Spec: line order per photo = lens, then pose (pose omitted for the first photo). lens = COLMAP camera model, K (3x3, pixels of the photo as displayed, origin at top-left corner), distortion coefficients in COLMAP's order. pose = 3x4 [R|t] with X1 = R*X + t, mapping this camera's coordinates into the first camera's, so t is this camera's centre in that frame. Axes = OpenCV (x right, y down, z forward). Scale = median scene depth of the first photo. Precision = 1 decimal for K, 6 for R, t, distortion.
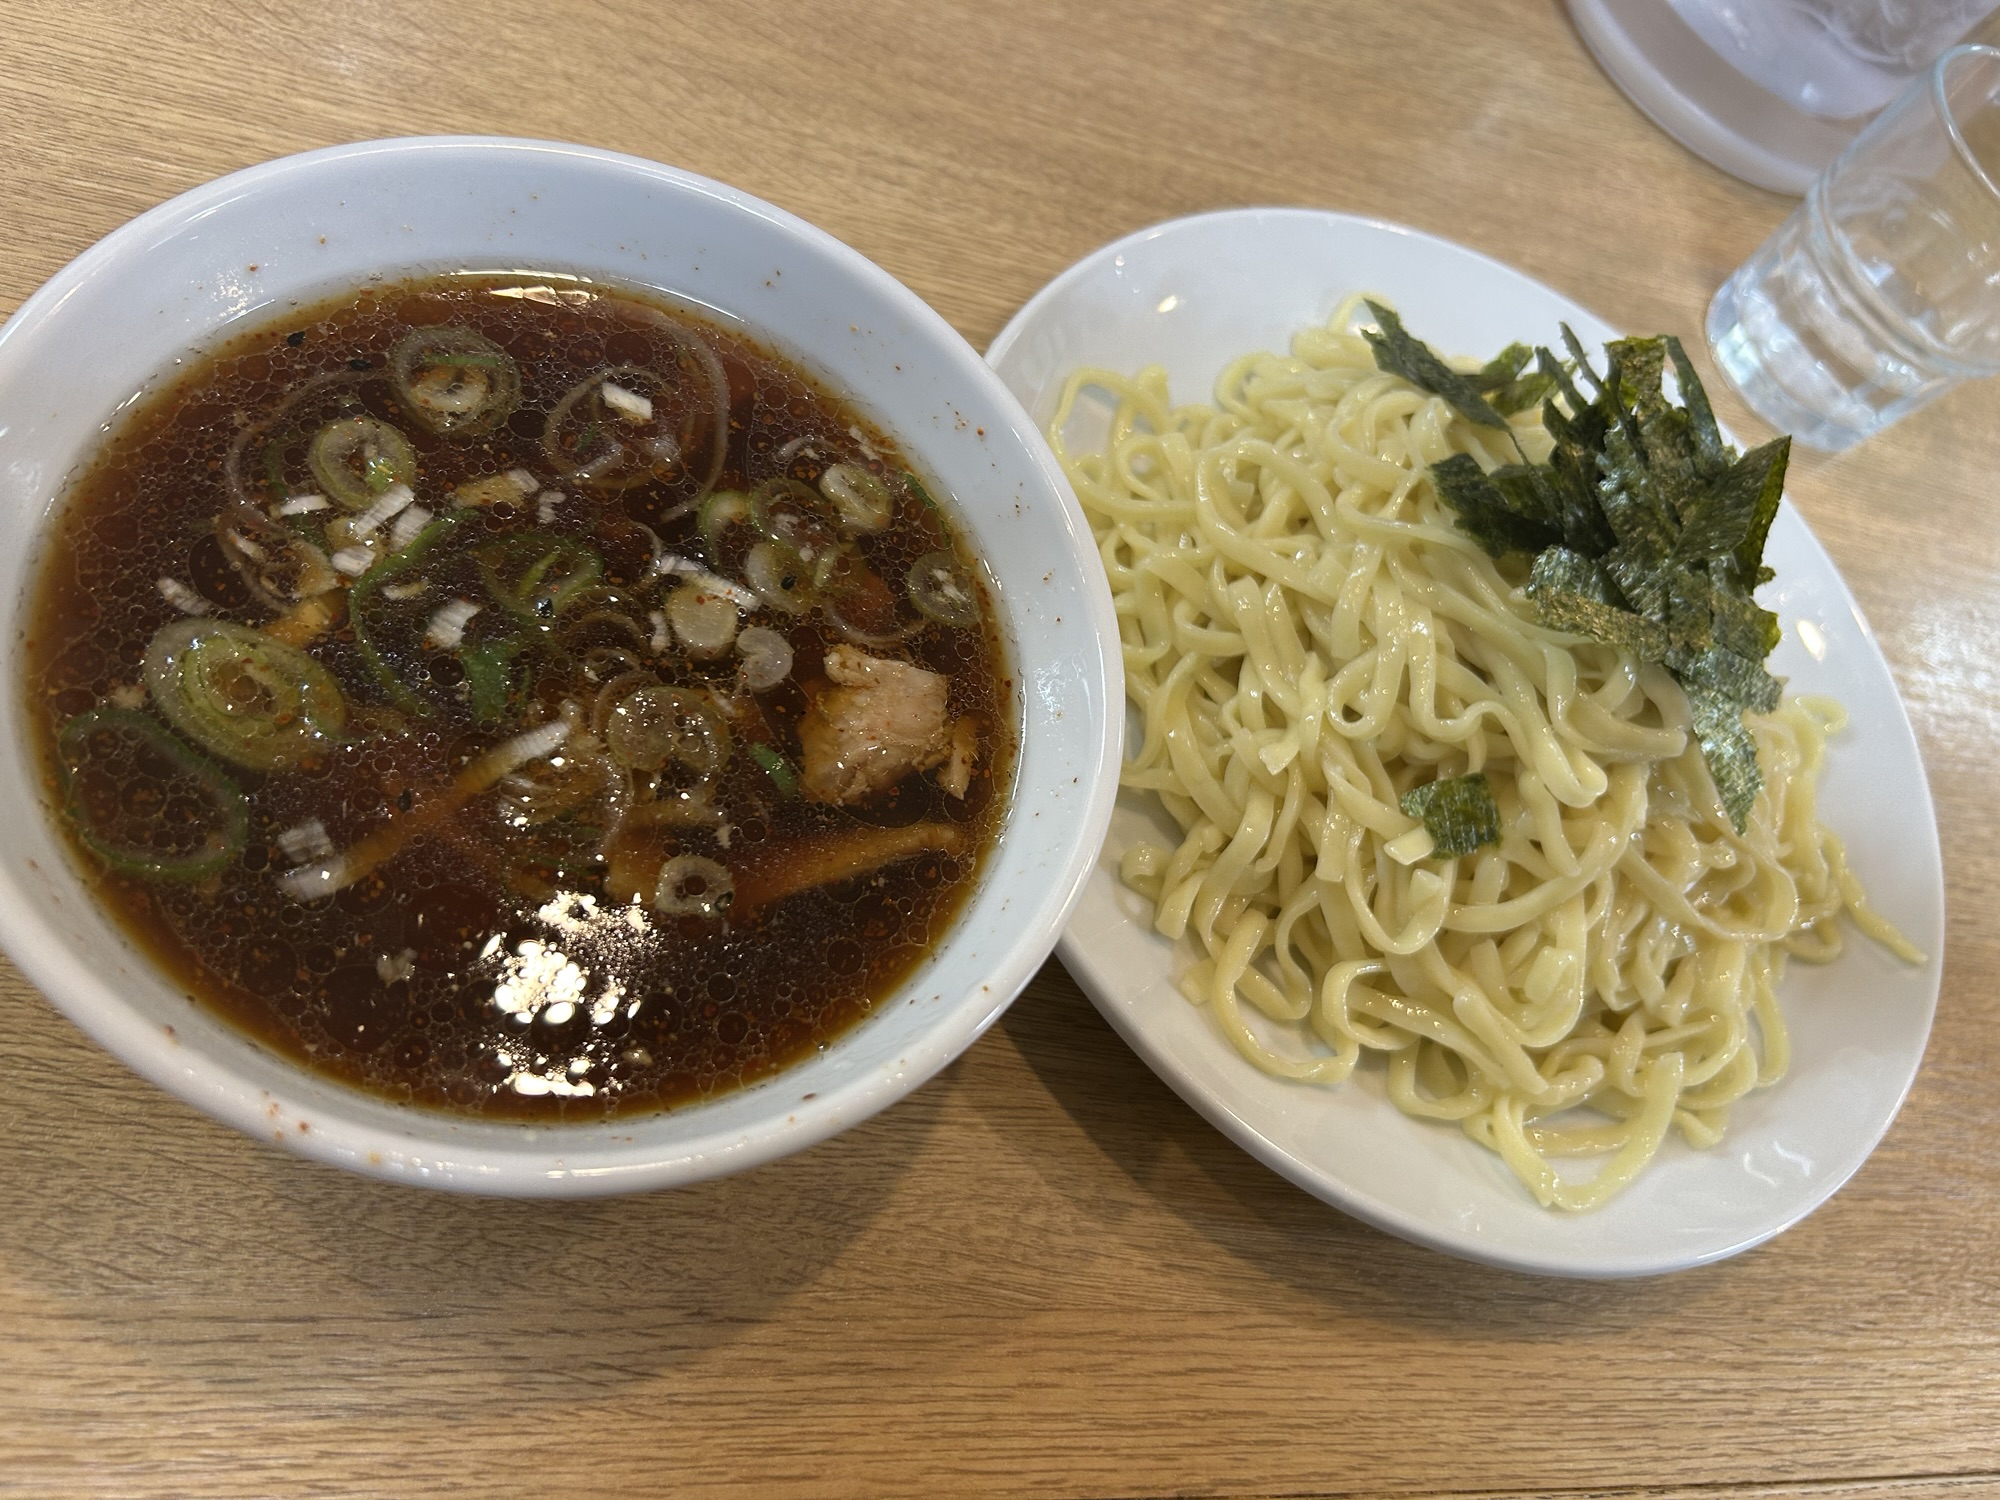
lens RADIAL K [[1516.7, 0, 965.9], [0, 1516.7, 744.7], [0, 0, 1]] dist [-0.008788, -0.008178]
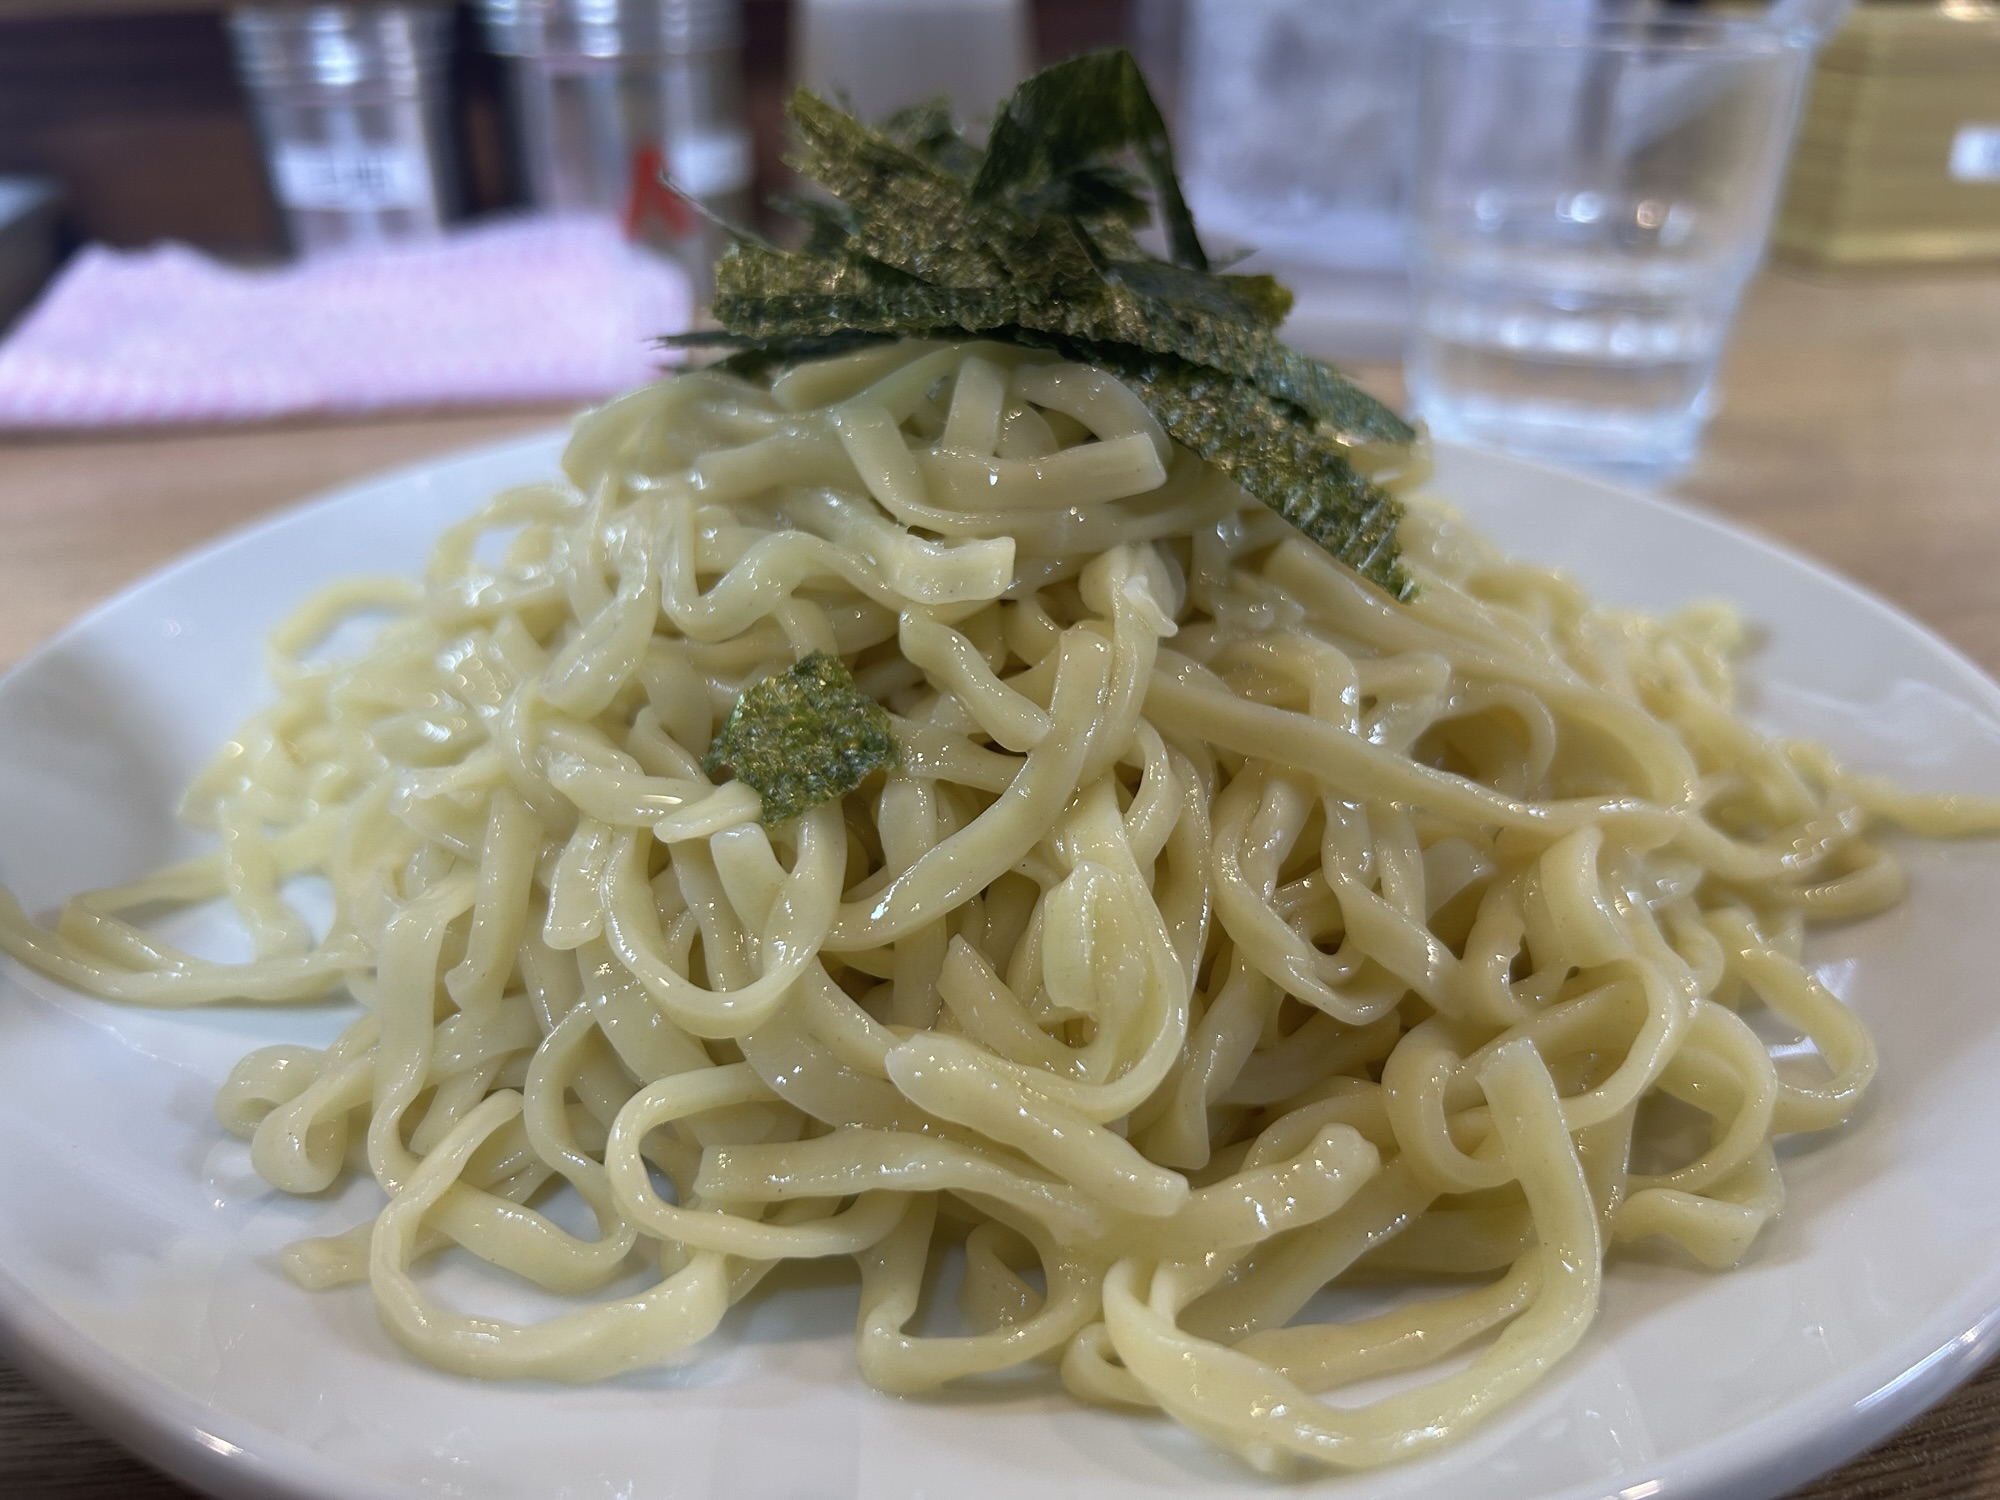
lens RADIAL K [[1611.4, 0, 954.6], [0, 1611.4, 750.8], [0, 0, 1]] dist [0.001069, -0.087180]
pose [[0.927614, -0.373206, -0.015782, 0.392234], [0.302323, 0.774904, -0.555090, 0.369367], [0.219392, 0.510138, 0.831641, 0.594337]]
